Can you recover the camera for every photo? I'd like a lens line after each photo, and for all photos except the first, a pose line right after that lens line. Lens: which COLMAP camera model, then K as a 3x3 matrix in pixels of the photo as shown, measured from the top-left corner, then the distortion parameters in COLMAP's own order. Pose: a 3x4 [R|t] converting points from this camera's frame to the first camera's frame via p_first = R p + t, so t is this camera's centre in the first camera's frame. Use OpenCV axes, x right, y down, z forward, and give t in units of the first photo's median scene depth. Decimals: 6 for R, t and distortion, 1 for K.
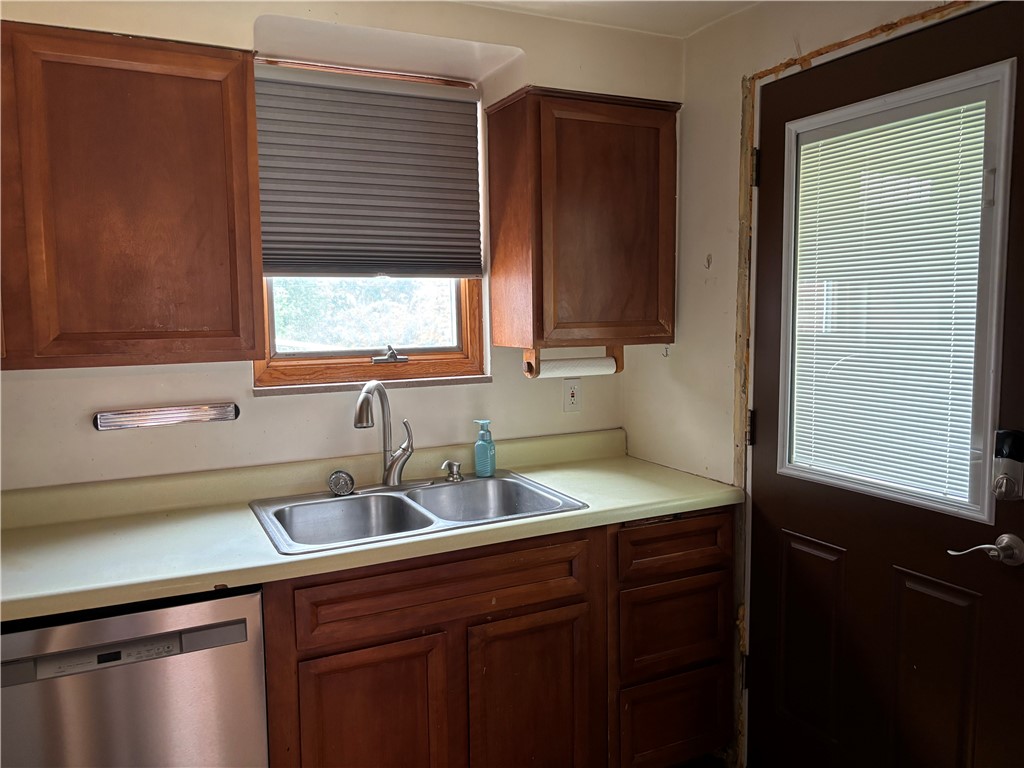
lens RADIAL K [[764.6, 0, 506.6], [0, 764.6, 387.6], [0, 0, 1]] dist [0.038144, -0.045400]
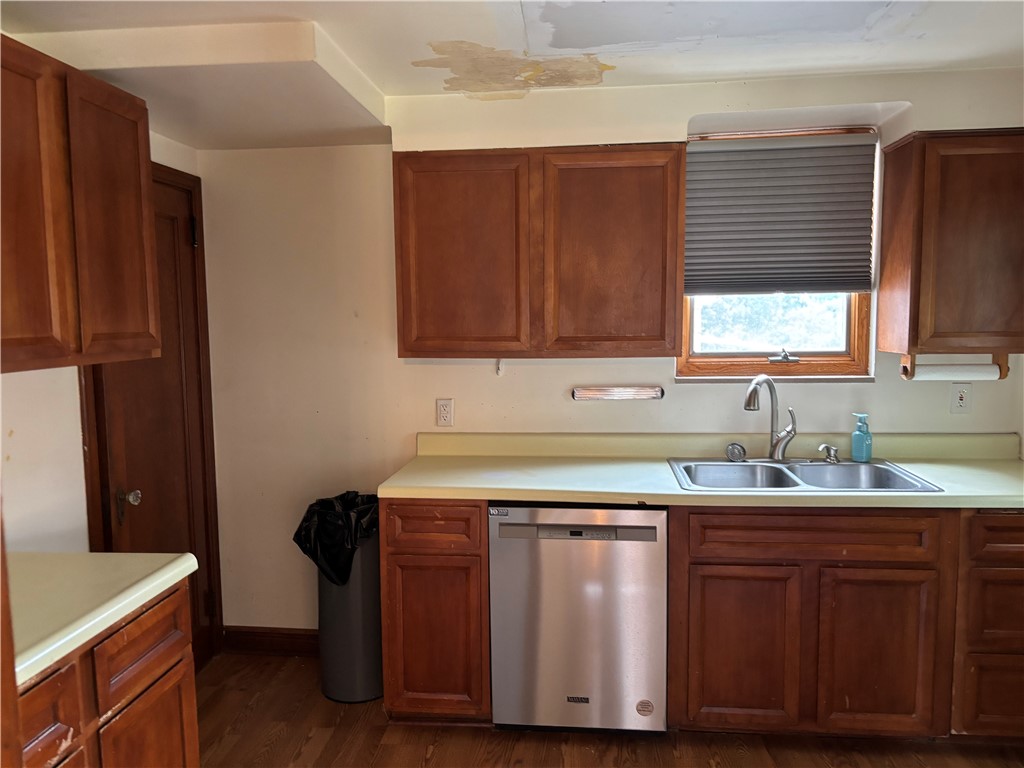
lens RADIAL K [[764.6, 0, 505.7], [0, 764.6, 384.7], [0, 0, 1]] dist [0.038144, -0.045400]
pose [[0.842982, 0.051237, -0.535496, 0.160523], [-0.052697, 0.998531, 0.012585, 0.013444], [0.535354, 0.017610, 0.844444, -0.345109]]
